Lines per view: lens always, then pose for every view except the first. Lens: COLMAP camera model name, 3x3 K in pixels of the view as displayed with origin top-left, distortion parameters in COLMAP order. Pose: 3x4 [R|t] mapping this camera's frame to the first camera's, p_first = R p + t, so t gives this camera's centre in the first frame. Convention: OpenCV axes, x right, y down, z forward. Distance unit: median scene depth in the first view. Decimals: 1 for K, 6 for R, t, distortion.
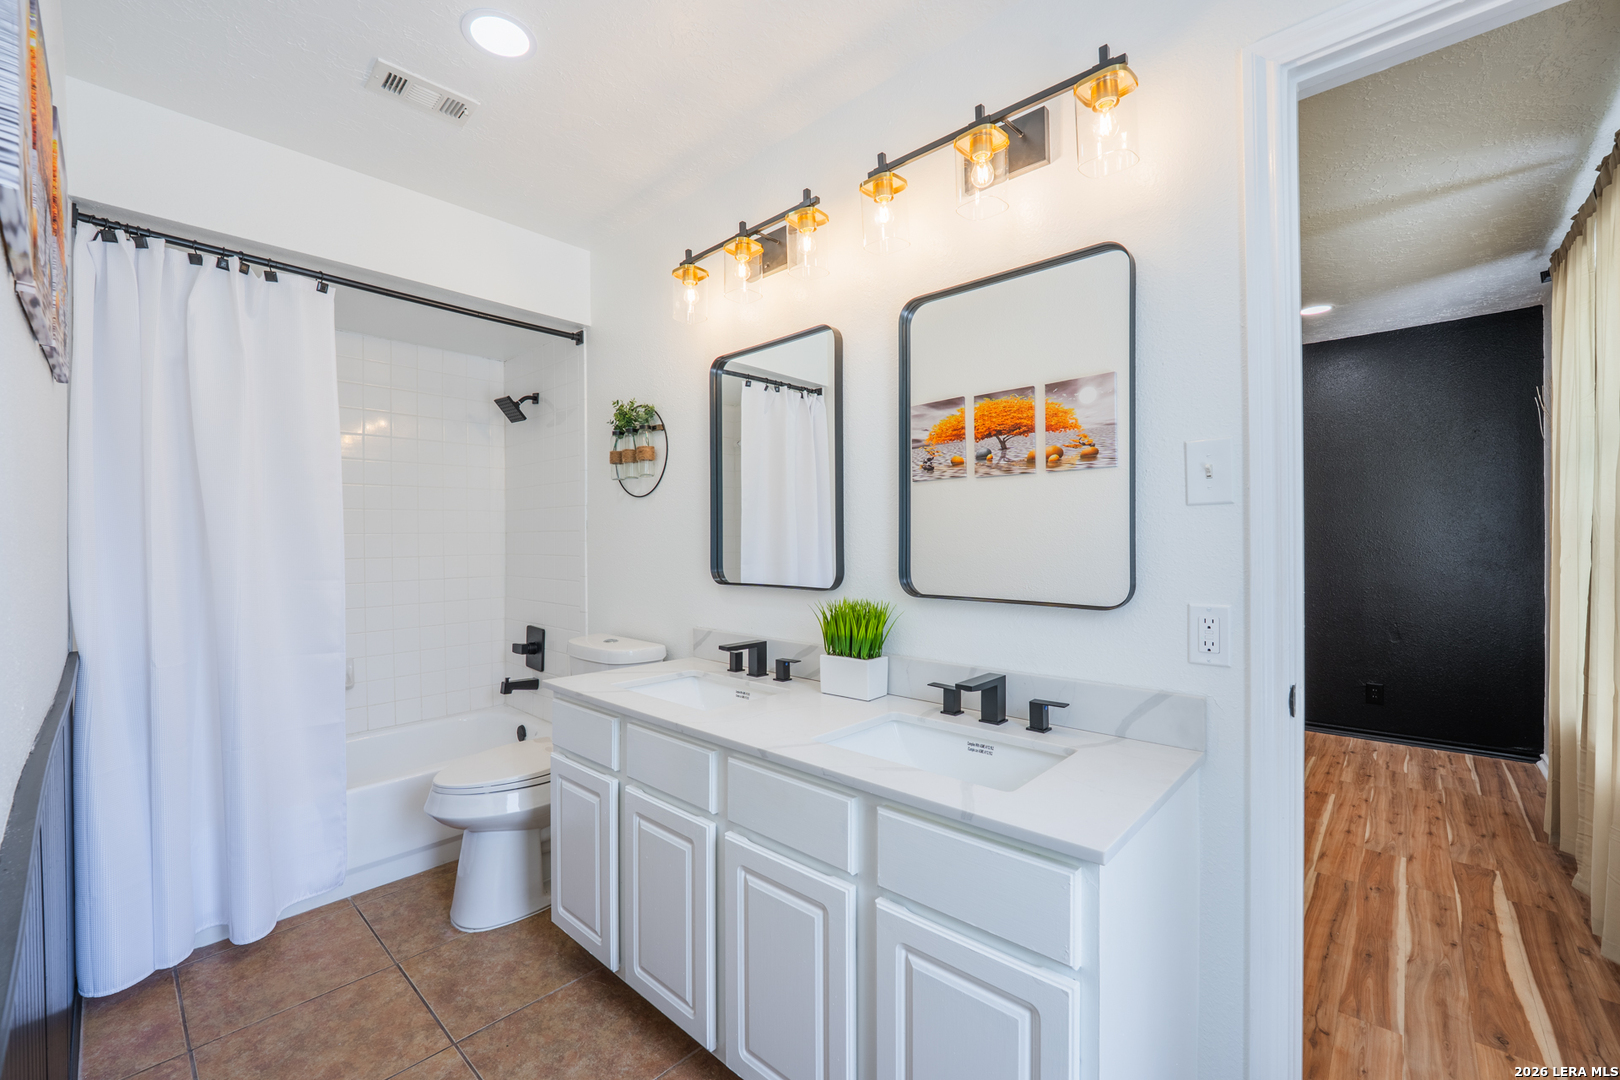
lens RADIAL K [[663.2, 0, 806.9], [0, 663.2, 543.9], [0, 0, 1]] dist [-0.017548, 0.000034]
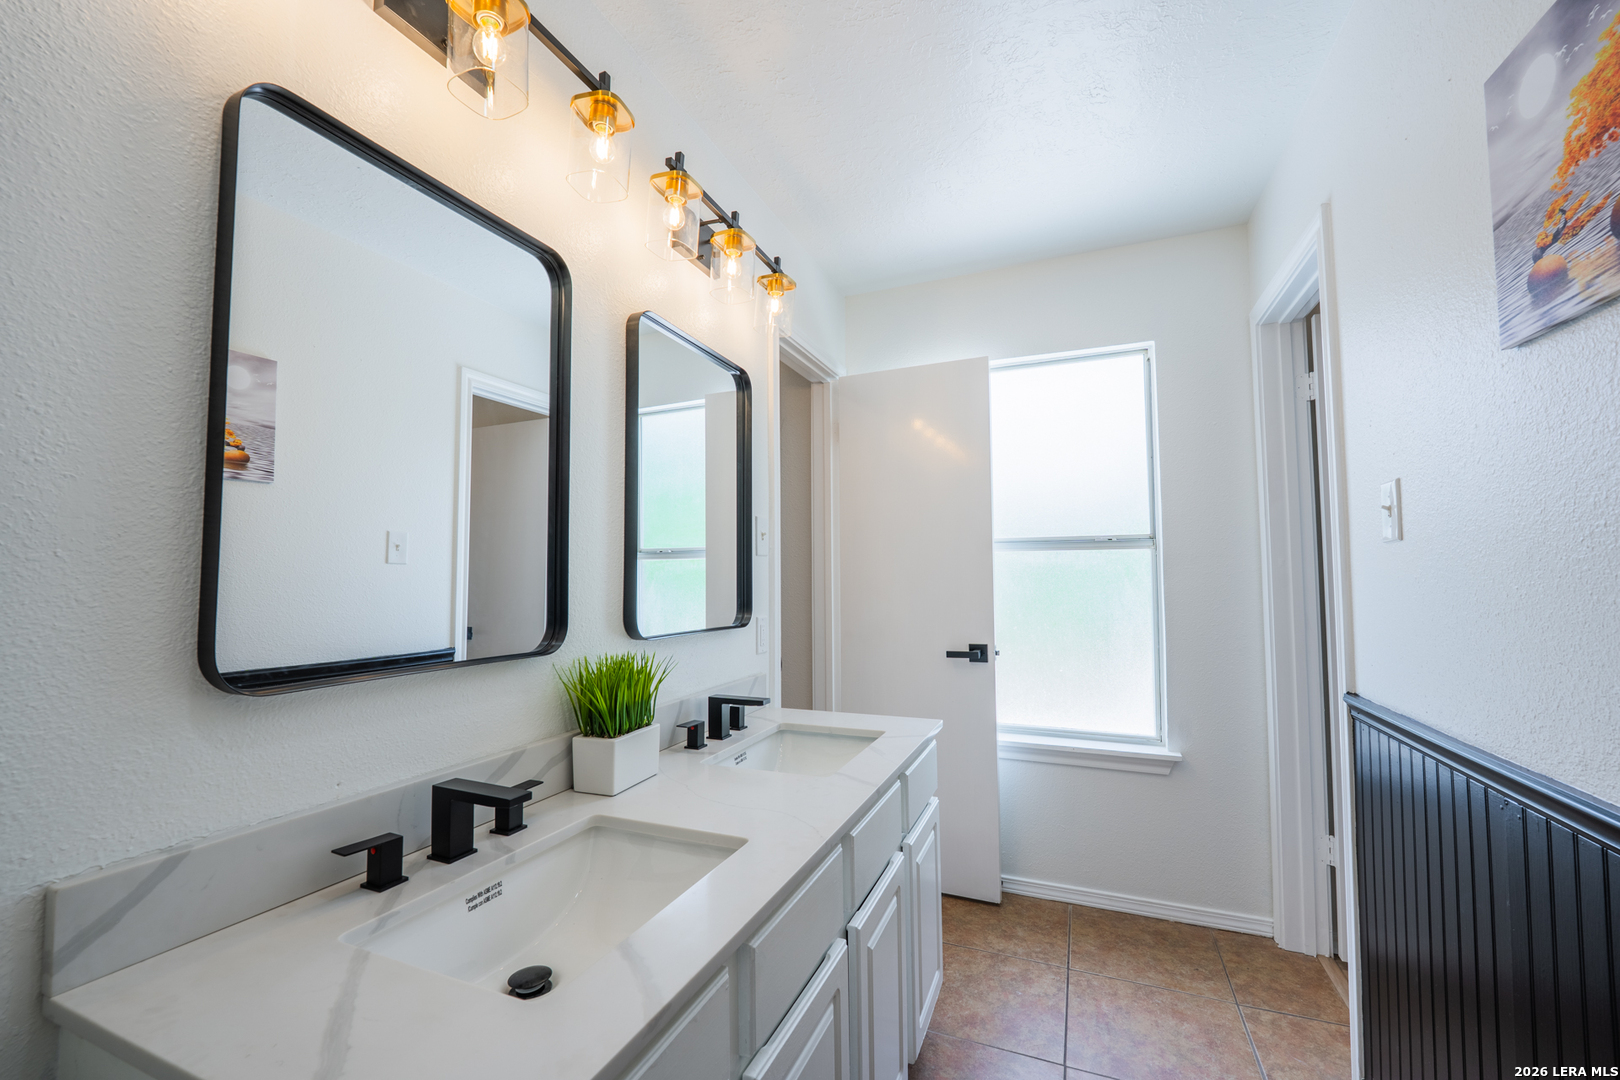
lens RADIAL K [[663.2, 0, 806.9], [0, 663.2, 543.9], [0, 0, 1]] dist [-0.017548, 0.000034]
pose [[-0.329984, 0.054424, 0.942416, -0.636020], [0.008644, 0.998469, -0.054634, -0.000126], [-0.943947, -0.009882, -0.329949, 0.936011]]
